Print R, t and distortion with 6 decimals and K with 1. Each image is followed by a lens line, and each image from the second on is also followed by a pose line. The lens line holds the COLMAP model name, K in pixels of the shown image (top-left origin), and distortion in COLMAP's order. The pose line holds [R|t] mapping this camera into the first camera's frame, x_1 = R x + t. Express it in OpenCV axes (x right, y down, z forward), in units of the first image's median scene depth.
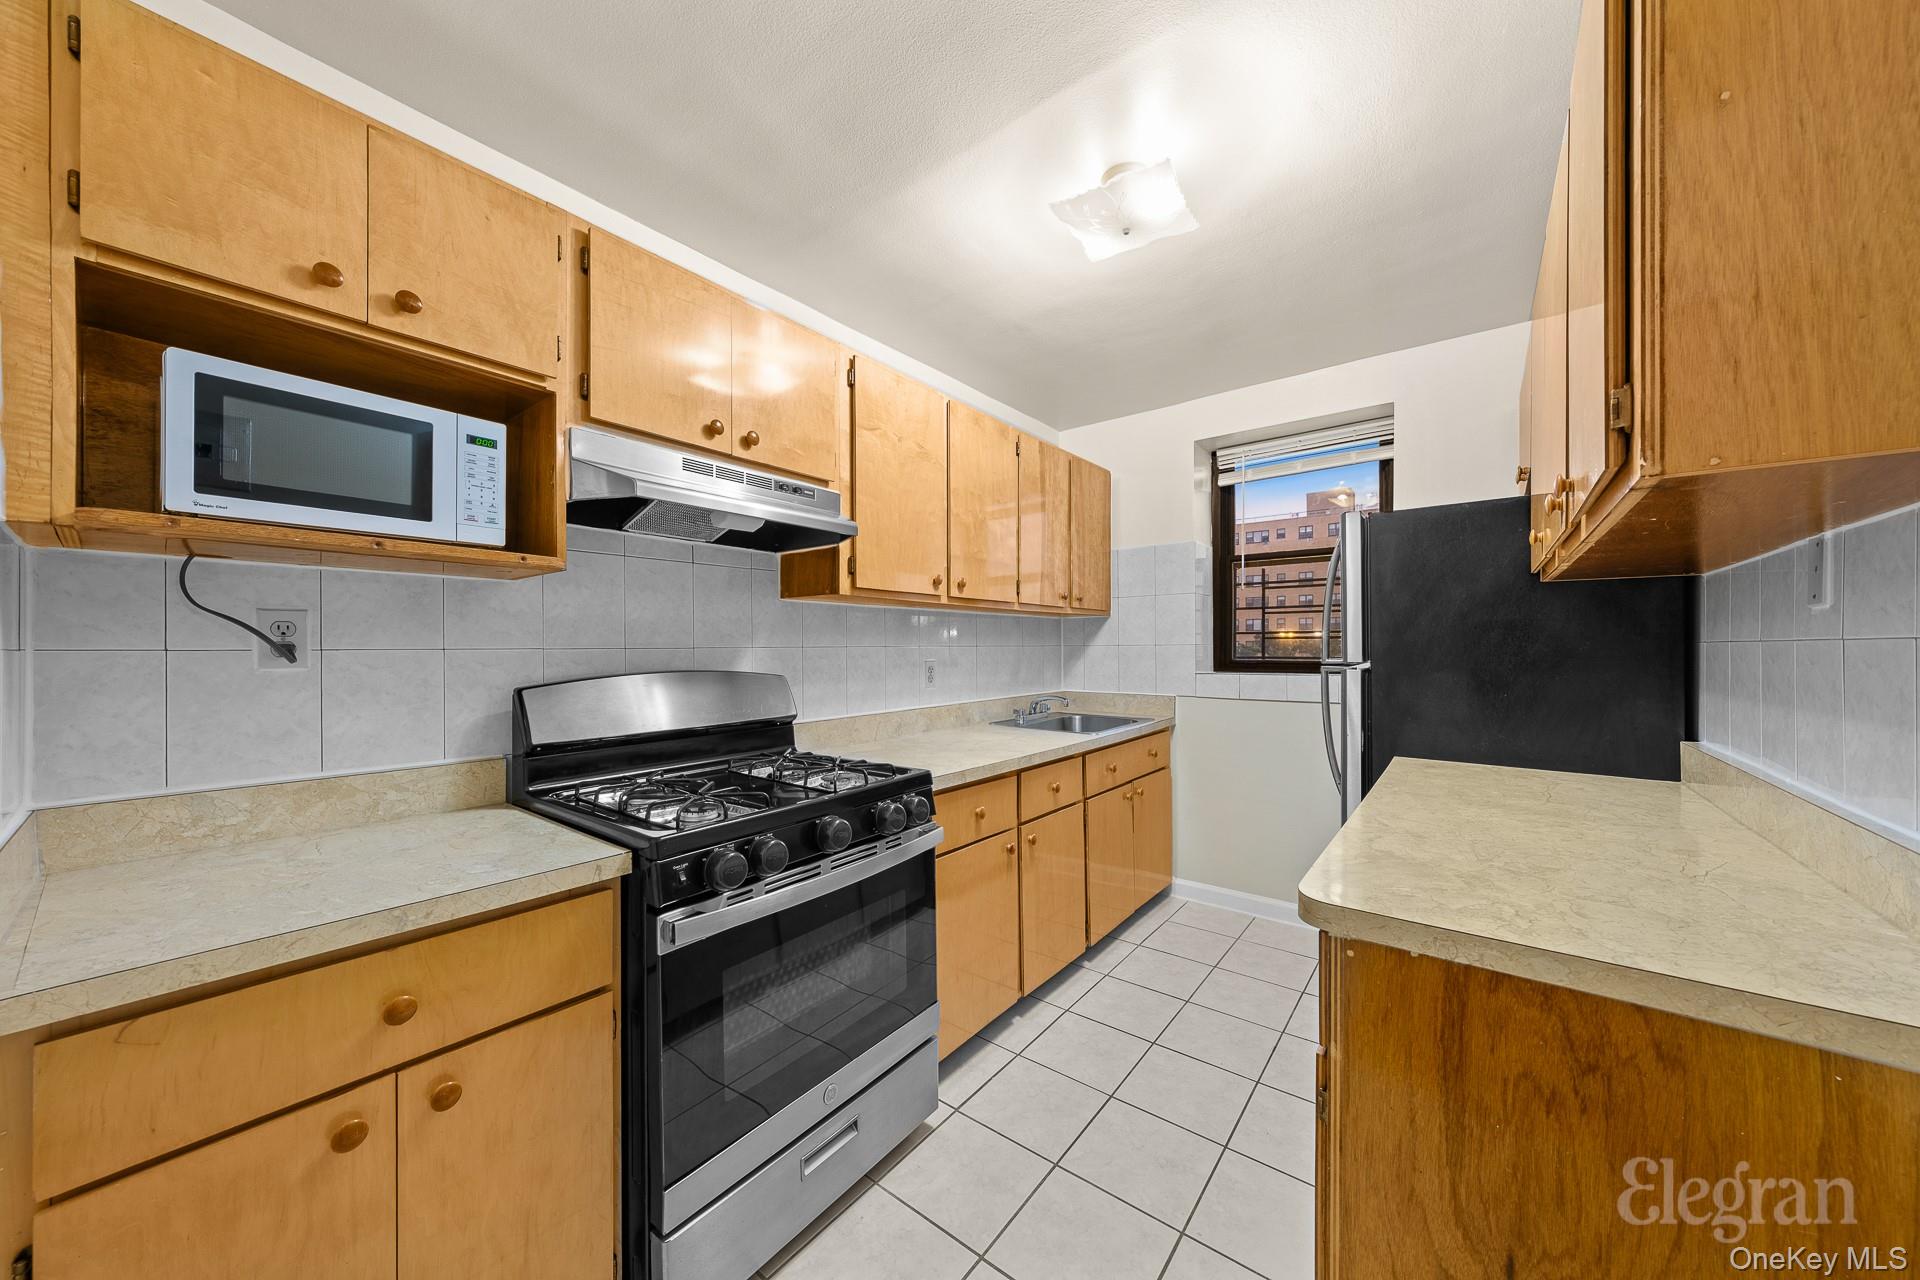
lens RADIAL K [[666.0, 0, 960.7], [0, 666.0, 647.4], [0, 0, 1]] dist [-0.000024, -0.000032]
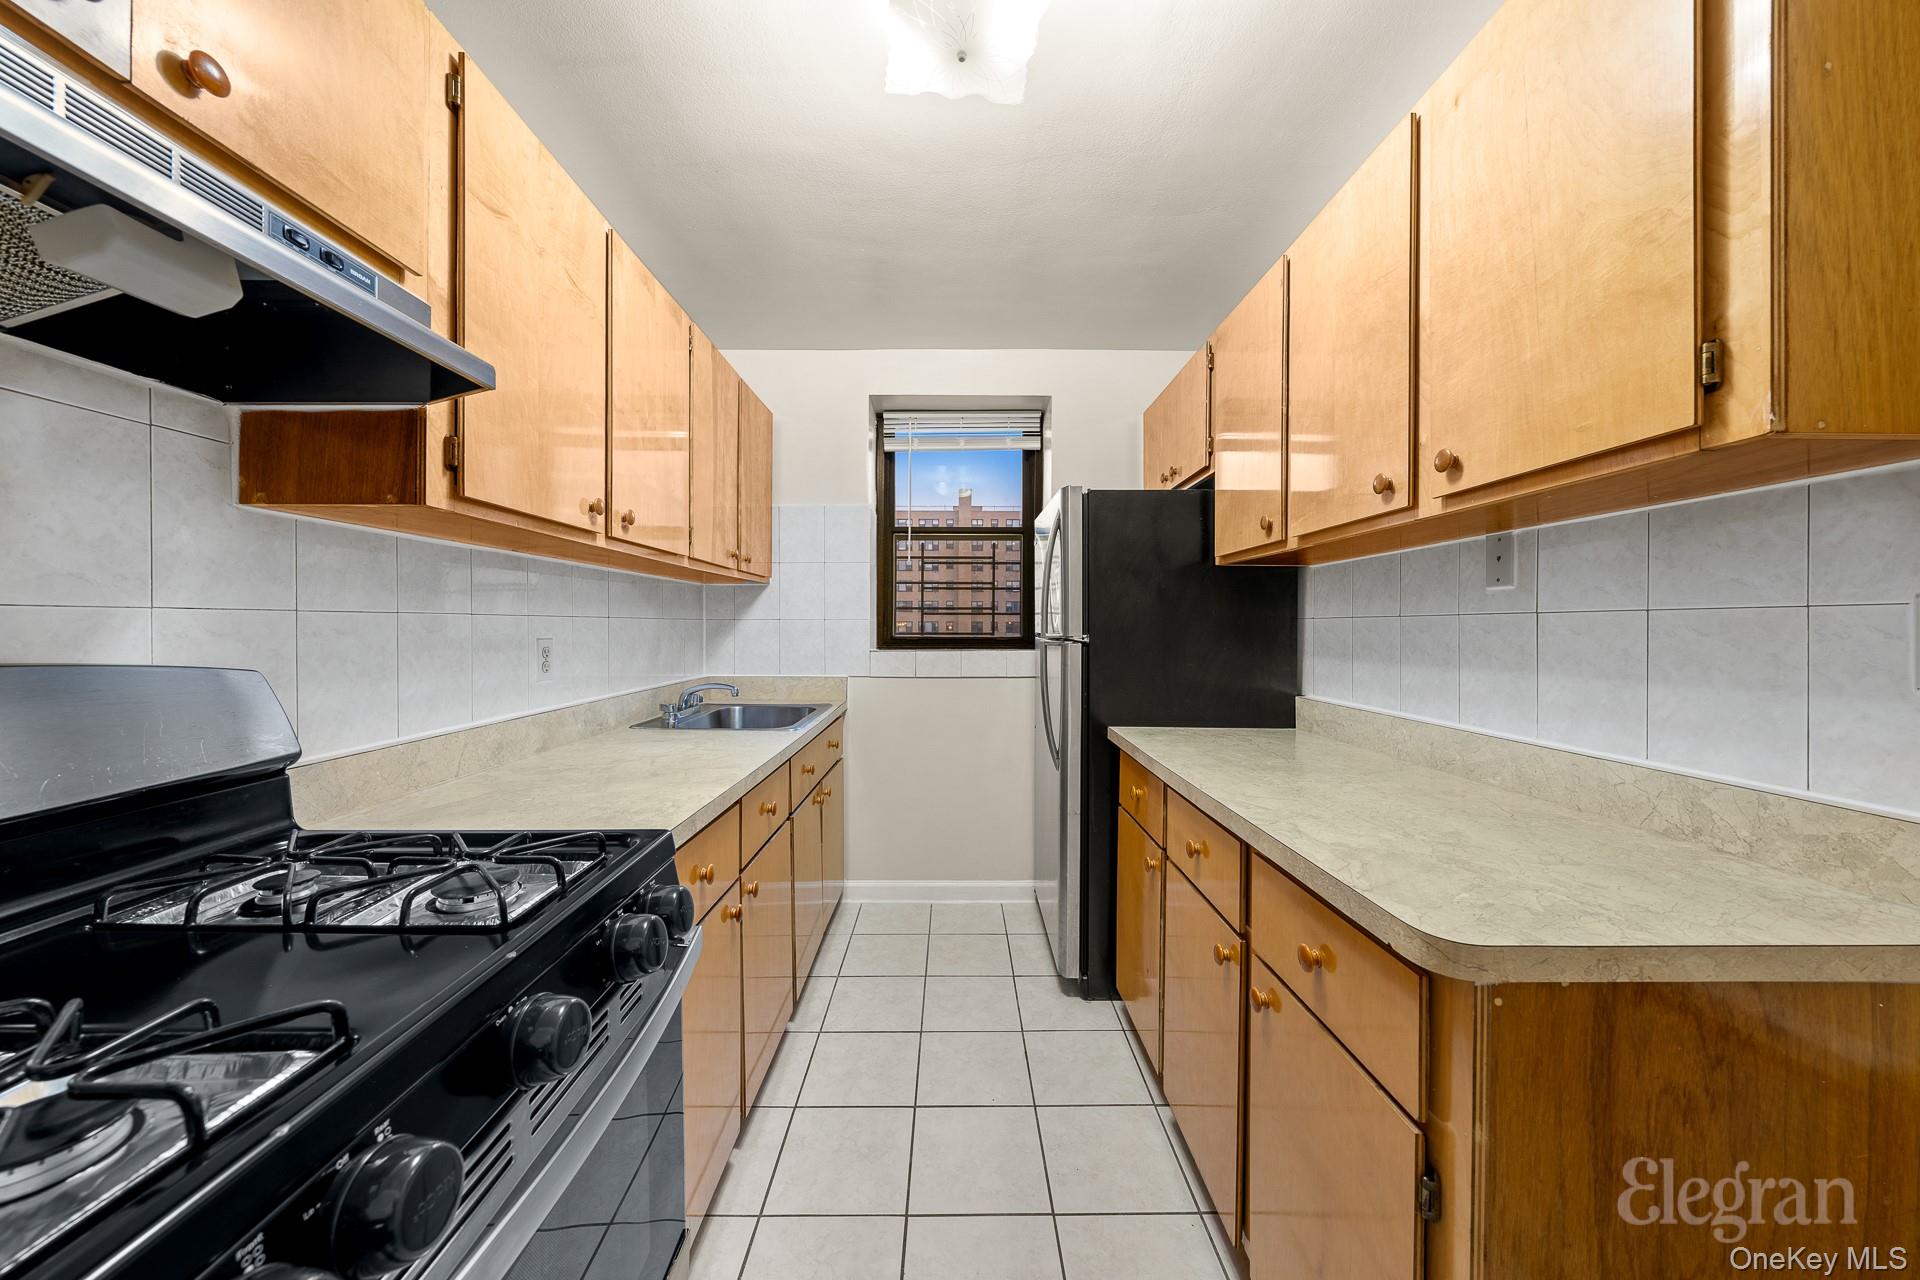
lens RADIAL K [[656.0, 0, 959.0], [0, 656.0, 629.7], [0, 0, 1]] dist [-0.002289, -0.000183]
pose [[0.784075, 0.002403, 0.620661, -0.174347], [-0.004622, 0.999987, 0.001967, 0.011785], [-0.620649, -0.004411, 0.784076, 0.360374]]
